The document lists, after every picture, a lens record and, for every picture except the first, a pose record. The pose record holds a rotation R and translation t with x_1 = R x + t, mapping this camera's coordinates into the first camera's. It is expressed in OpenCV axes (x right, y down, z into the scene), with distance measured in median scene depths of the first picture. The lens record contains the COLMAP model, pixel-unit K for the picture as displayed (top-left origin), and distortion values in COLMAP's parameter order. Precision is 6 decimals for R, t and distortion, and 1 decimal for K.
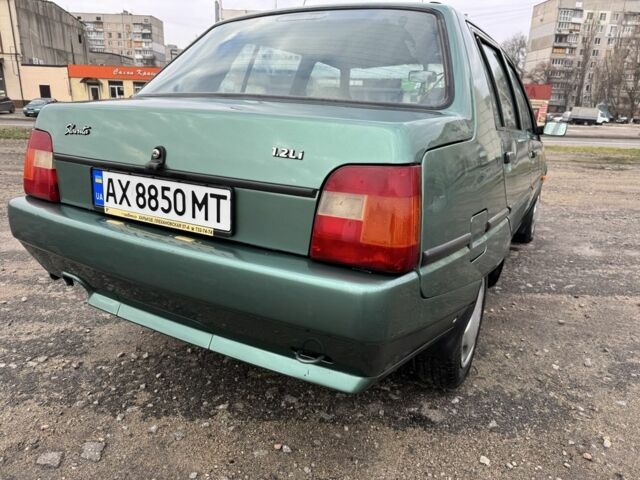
lens RADIAL K [[473.0, 0, 325.0], [0, 473.0, 241.7], [0, 0, 1]] dist [0.053284, -0.062160]
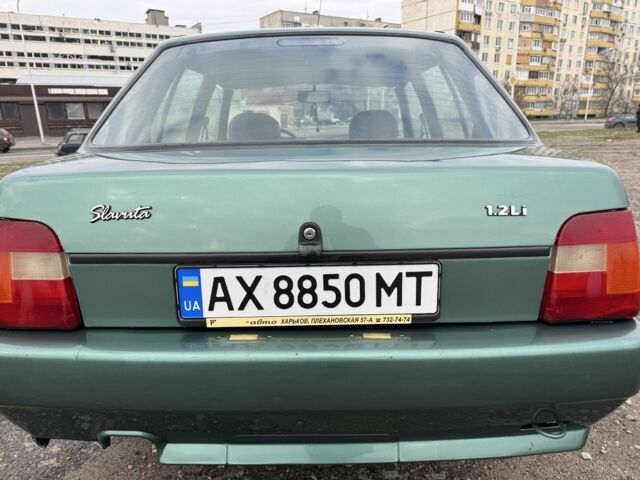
lens RADIAL K [[475.0, 0, 320.0], [0, 475.0, 240.0], [0, 0, 1]] dist [0.089848, -0.119627]
pose [[0.863062, -0.176483, 0.473262, -0.689744], [0.184234, 0.982413, 0.030373, -0.192750], [-0.470299, 0.060977, 0.880398, 0.335945]]
